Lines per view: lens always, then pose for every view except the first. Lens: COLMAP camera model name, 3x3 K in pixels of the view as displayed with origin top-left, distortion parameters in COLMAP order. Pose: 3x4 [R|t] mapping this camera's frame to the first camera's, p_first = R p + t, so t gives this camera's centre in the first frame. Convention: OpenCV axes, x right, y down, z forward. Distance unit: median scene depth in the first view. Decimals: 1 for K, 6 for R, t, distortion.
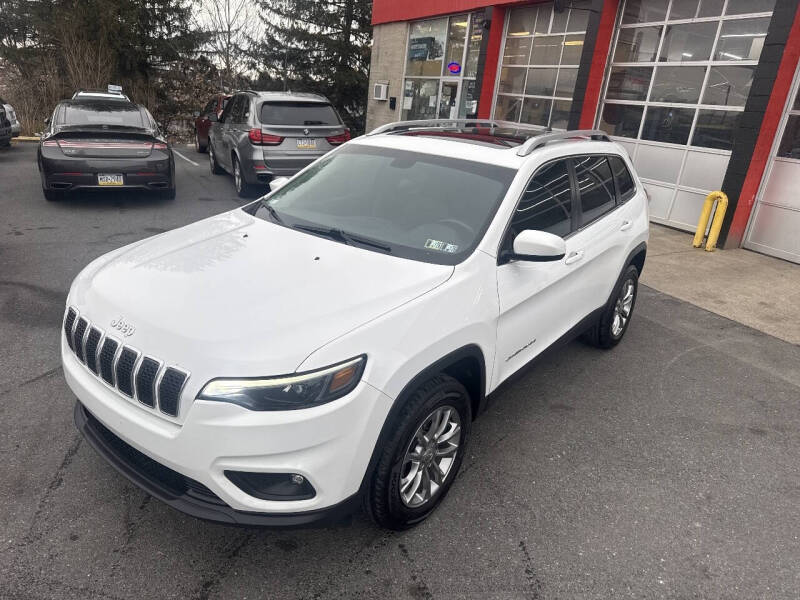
lens RADIAL K [[561.8, 0, 398.0], [0, 561.8, 302.6], [0, 0, 1]] dist [0.042895, -0.046212]
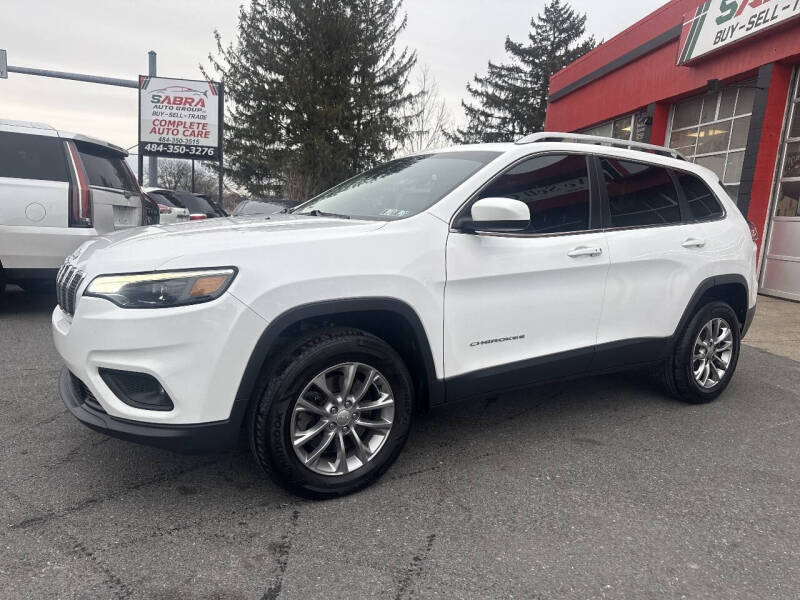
lens RADIAL K [[565.8, 0, 398.3], [0, 565.8, 302.1], [0, 0, 1]] dist [0.012542, -0.006317]
pose [[0.940762, 0.019111, -0.338530, 0.248799], [-0.093074, 0.974614, -0.203631, 0.148489], [0.326044, 0.223076, 0.918658, 0.082388]]
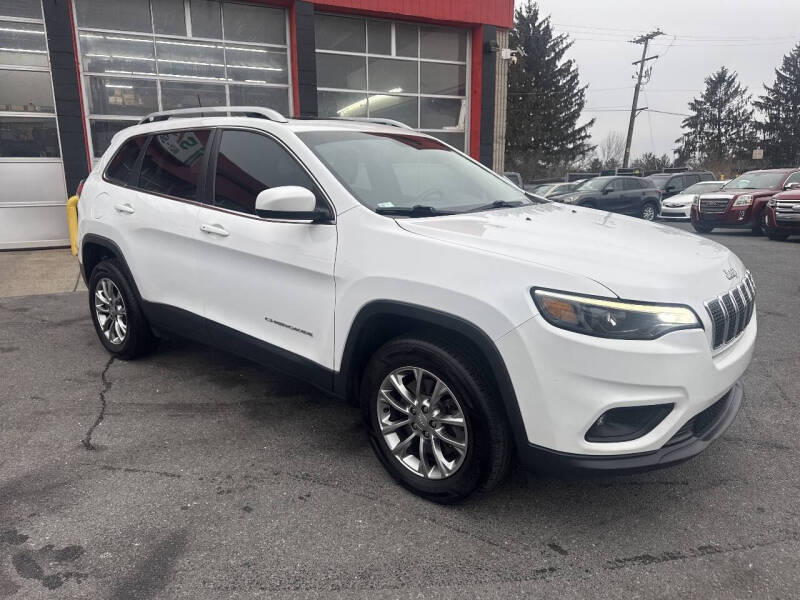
lens RADIAL K [[561.8, 0, 398.0], [0, 561.8, 302.6], [0, 0, 1]] dist [0.042895, -0.046212]
pose [[0.031846, -0.311362, 0.949758, -0.724269], [0.345636, 0.895044, 0.281836, -0.199429], [-0.937828, 0.319295, 0.136122, 0.691982]]
